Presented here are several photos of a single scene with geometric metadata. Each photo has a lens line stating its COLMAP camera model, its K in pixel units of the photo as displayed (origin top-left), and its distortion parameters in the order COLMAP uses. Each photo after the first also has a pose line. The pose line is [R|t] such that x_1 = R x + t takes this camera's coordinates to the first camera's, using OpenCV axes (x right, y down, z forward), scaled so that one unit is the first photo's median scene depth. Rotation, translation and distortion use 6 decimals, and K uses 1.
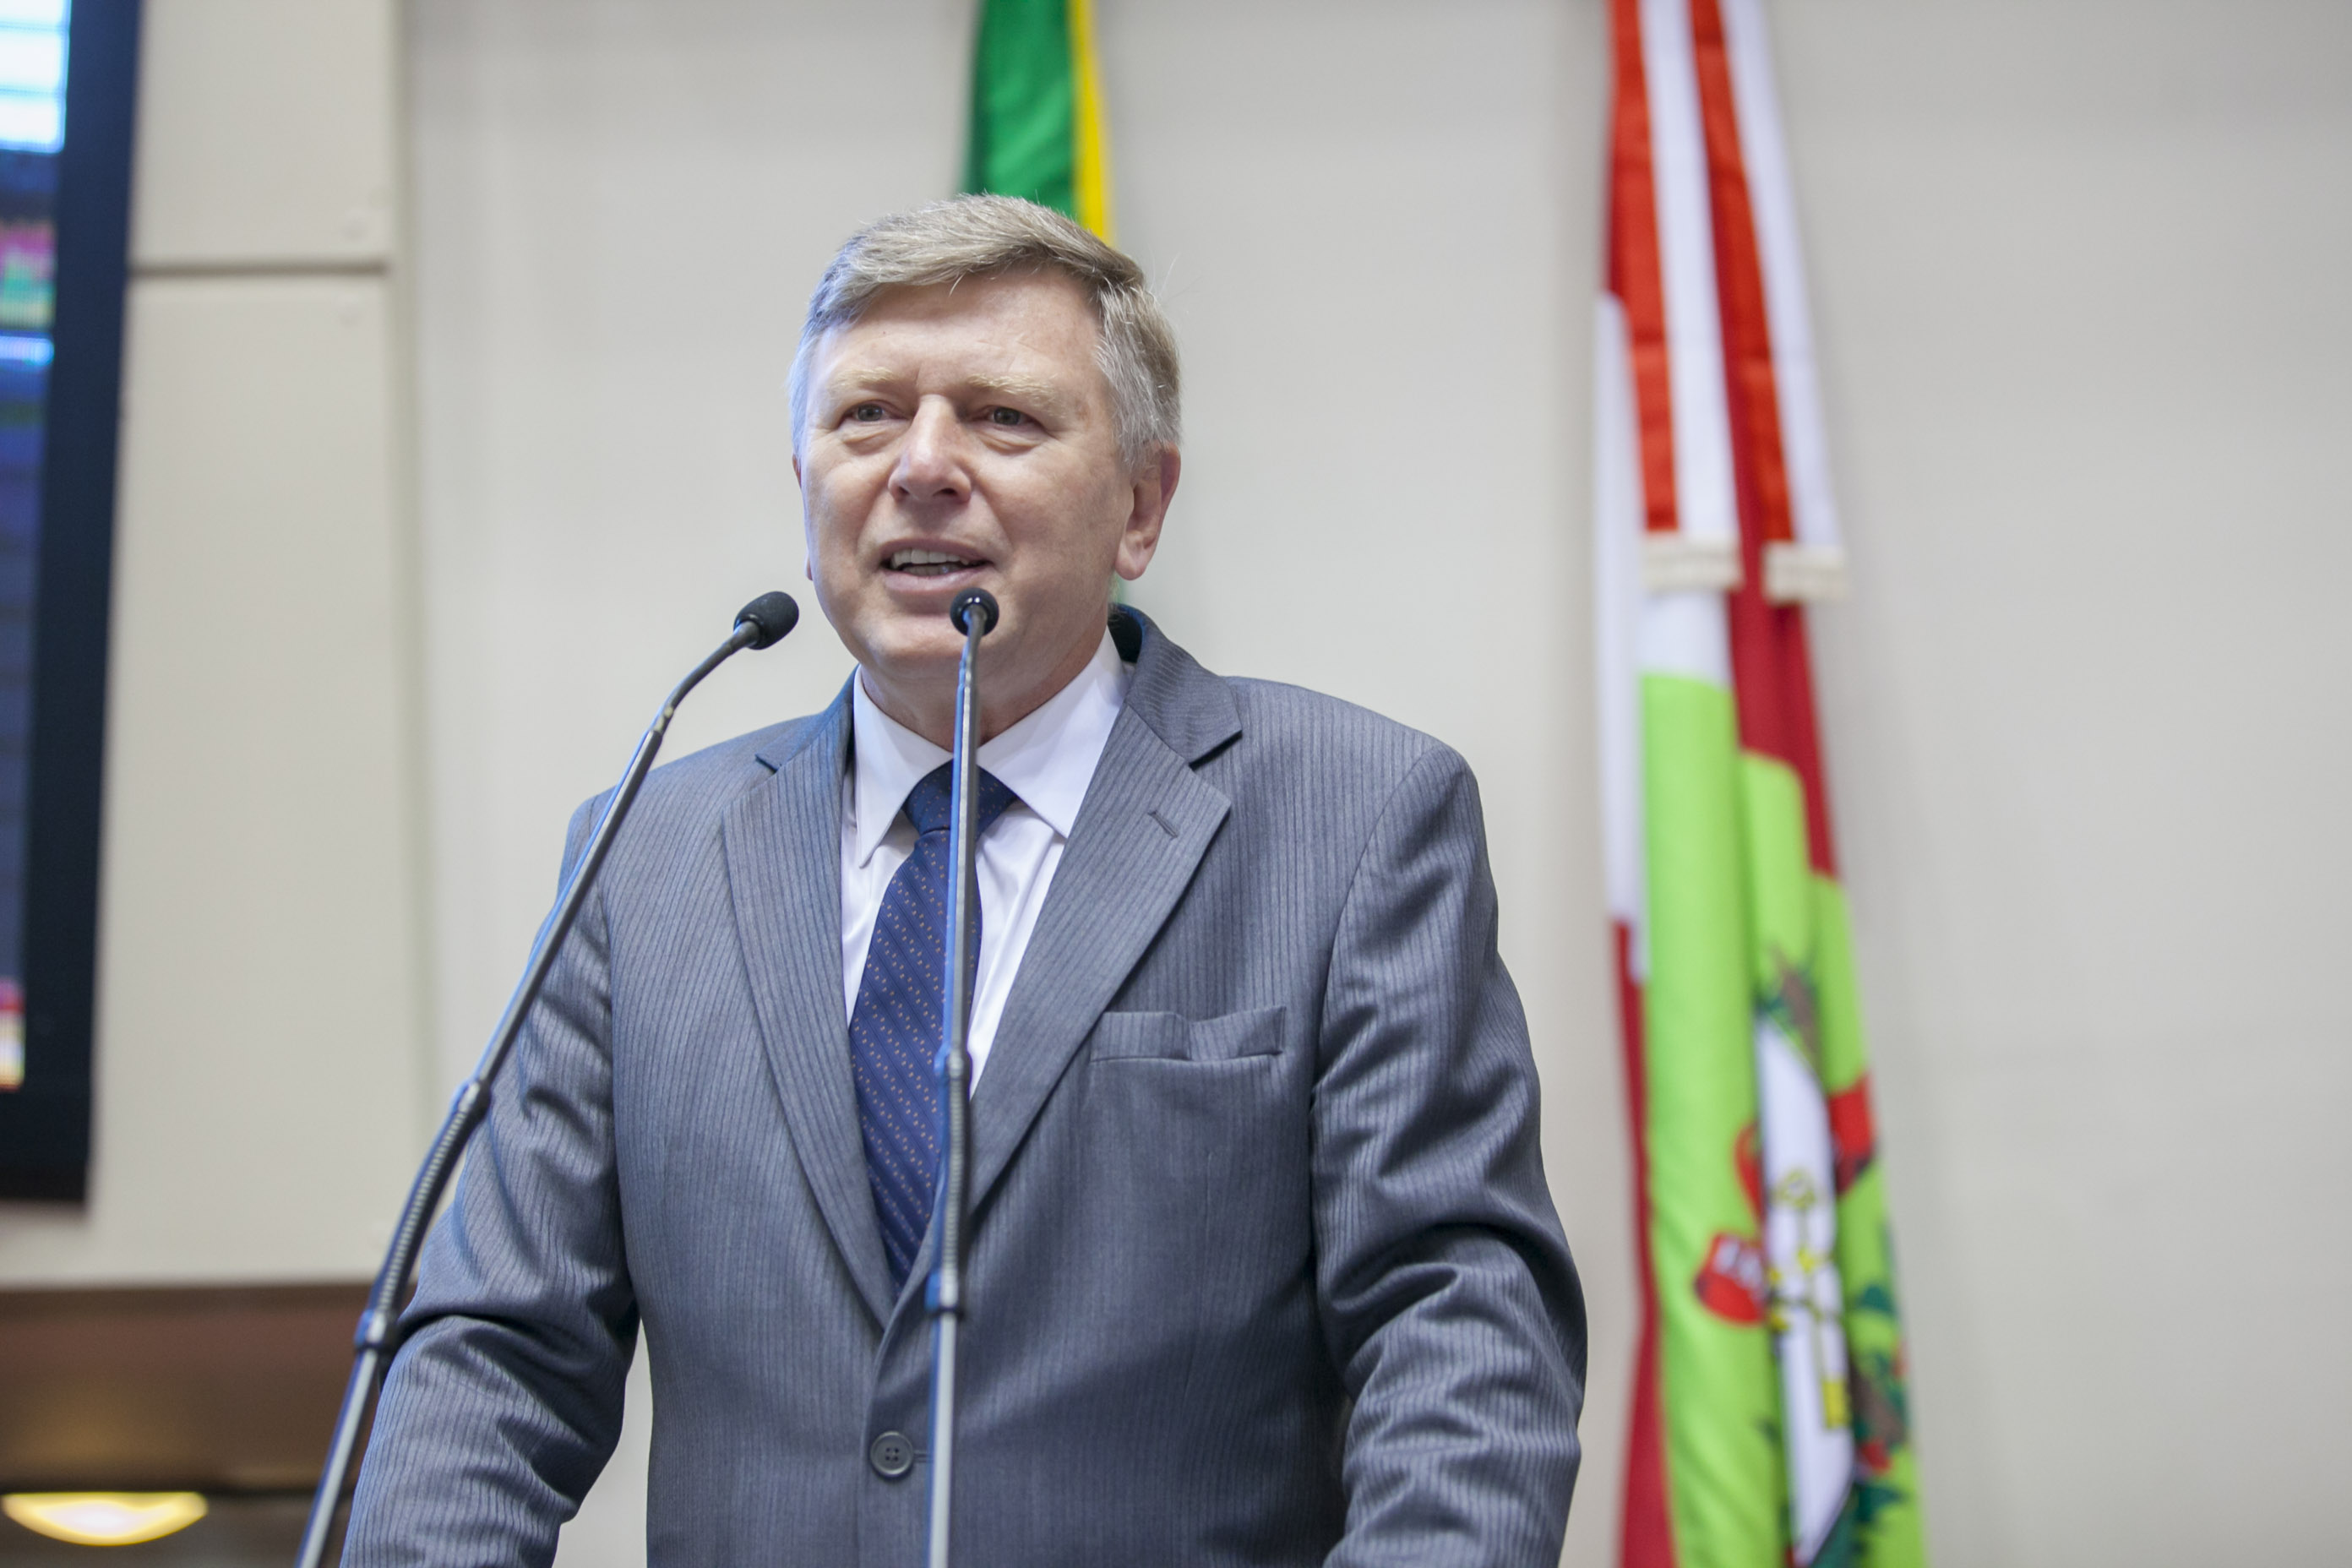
lens RADIAL K [[5350.7, 0, 1177.1], [0, 5350.7, 785.6], [0, 0, 1]] dist [-0.302114, 0.000000]
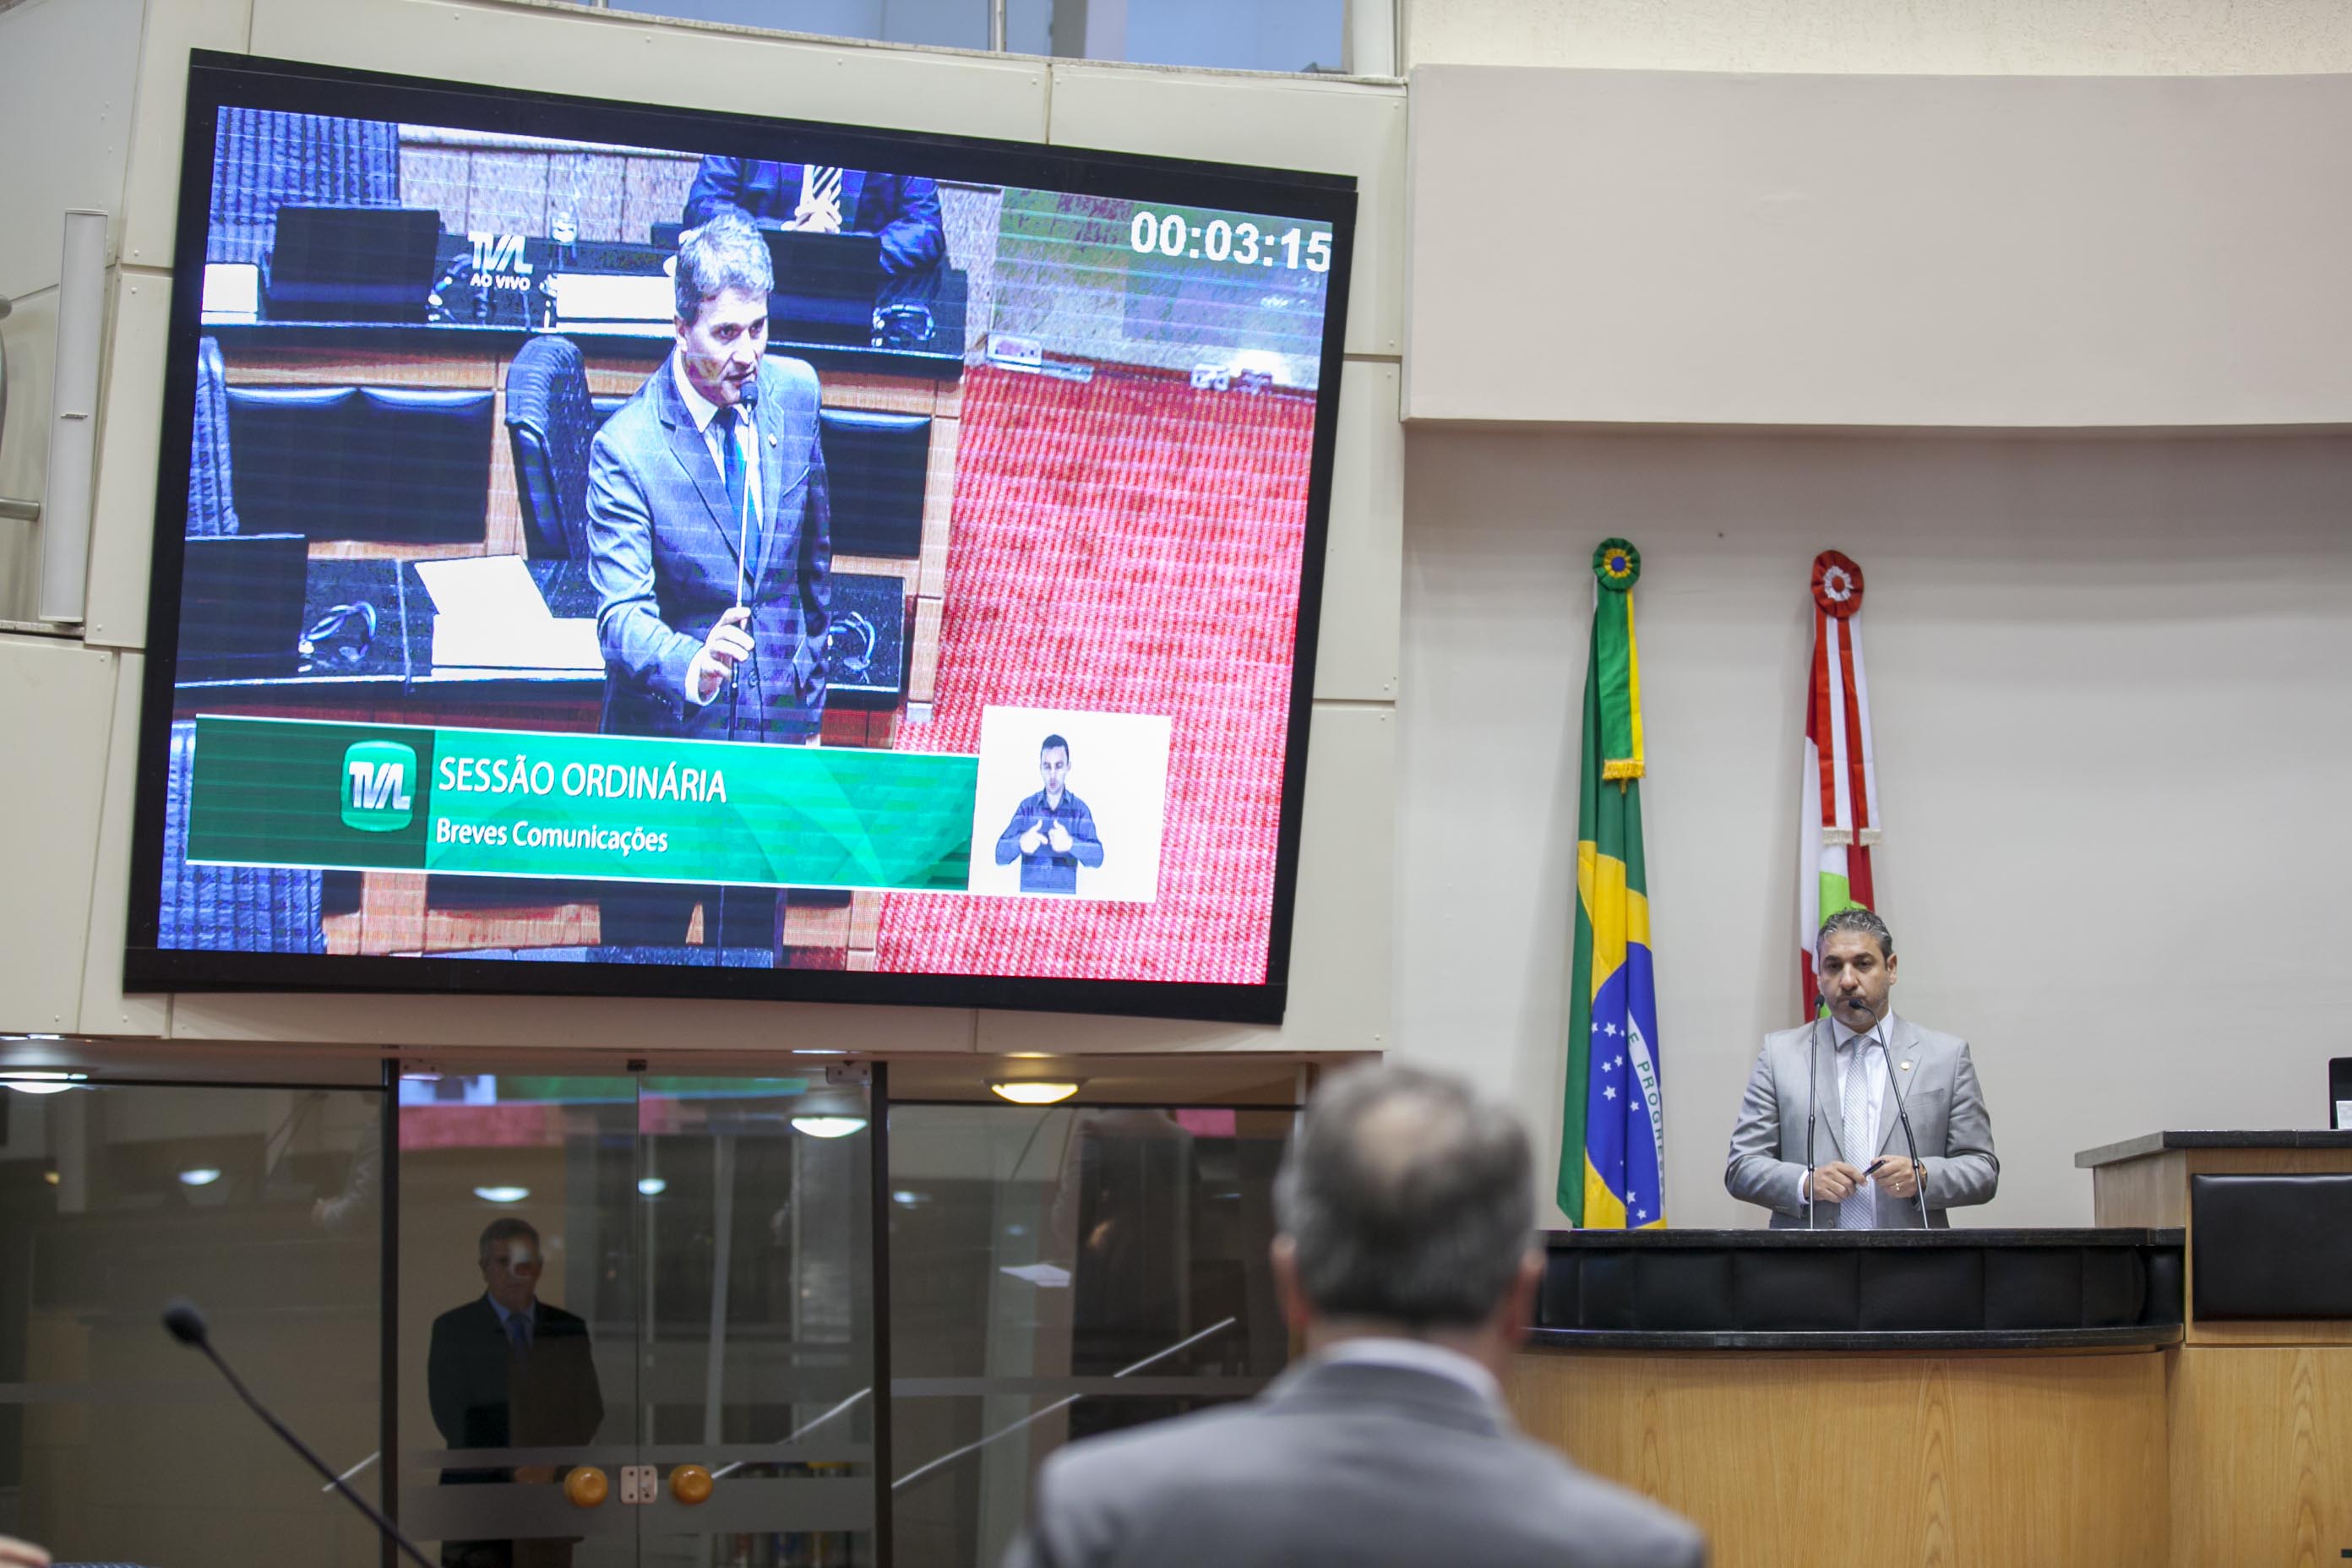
lens RADIAL K [[5350.7, 0, 1175.0], [0, 5350.7, 784.9], [0, 0, 1]] dist [-0.302114, 0.000000]
pose [[0.983734, 0.033929, 0.176397, -0.794641], [-0.057855, 0.989517, 0.132321, -0.441907], [-0.170058, -0.140374, 0.975385, -1.843575]]
